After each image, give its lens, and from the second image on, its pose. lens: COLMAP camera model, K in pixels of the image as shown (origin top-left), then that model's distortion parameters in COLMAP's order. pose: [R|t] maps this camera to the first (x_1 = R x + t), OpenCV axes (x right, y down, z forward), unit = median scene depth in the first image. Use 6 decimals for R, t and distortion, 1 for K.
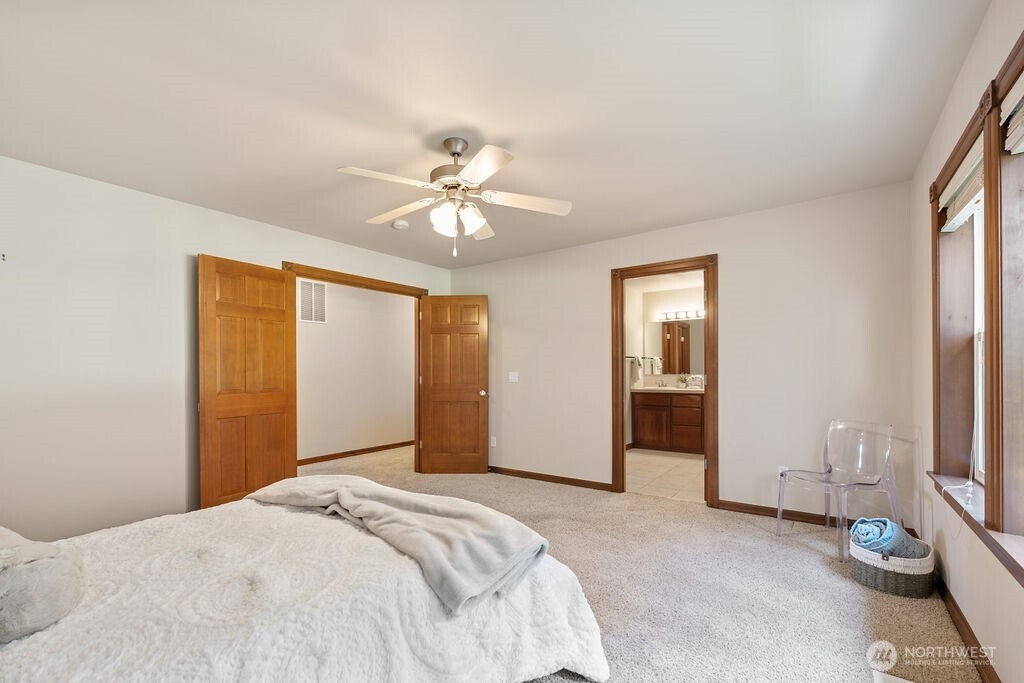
lens RADIAL K [[440.2, 0, 510.6], [0, 440.2, 364.0], [0, 0, 1]] dist [-0.000197, 0.006587]
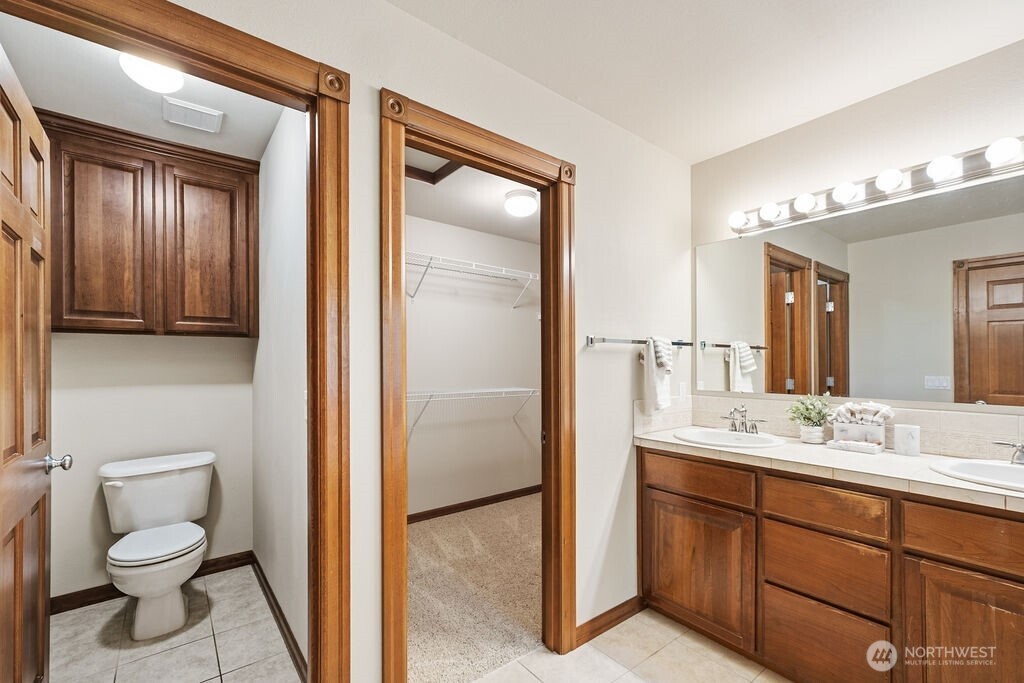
lens RADIAL K [[440.2, 0, 510.6], [0, 440.2, 364.0], [0, 0, 1]] dist [-0.000197, 0.006587]
pose [[0.961525, 0.005954, -0.274653, 0.273625], [-0.003151, 0.999938, 0.010647, -0.001767], [0.274699, -0.009372, 0.961485, 0.650432]]
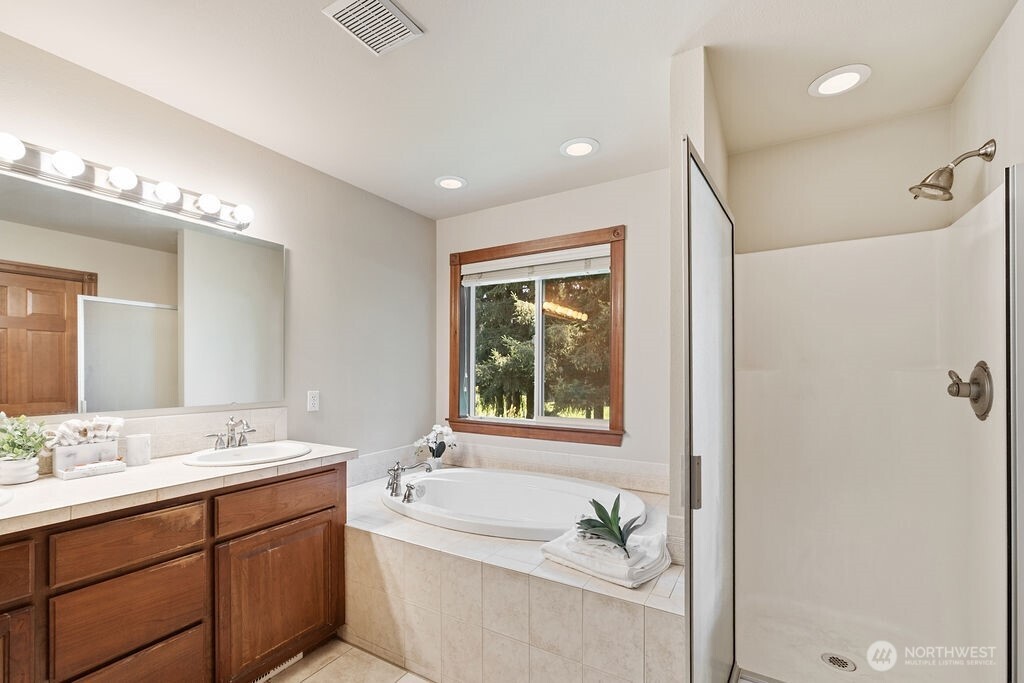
lens RADIAL K [[444.6, 0, 508.3], [0, 444.6, 371.1], [0, 0, 1]] dist [-0.001642, 0.006632]
pose [[-0.080985, 0.005234, 0.996702, 0.148707], [-0.004367, 0.999975, -0.005606, -0.000398], [-0.996706, -0.004807, -0.080960, 0.772452]]
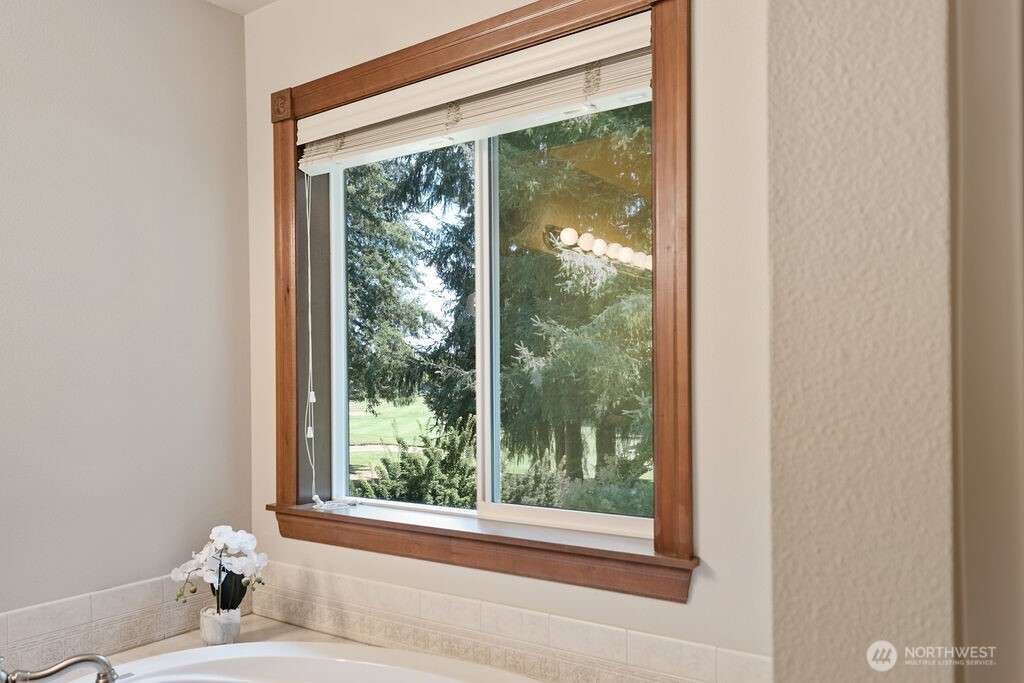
lens RADIAL K [[781.9, 0, 513.0], [0, 781.9, 384.0], [0, 0, 1]] dist [0.008989, 0.002492]
pose [[-0.005088, 0.005862, 0.999970, 0.299476], [0.006650, 0.999961, -0.005828, -0.001560], [-0.999965, 0.006620, -0.005127, 0.692865]]
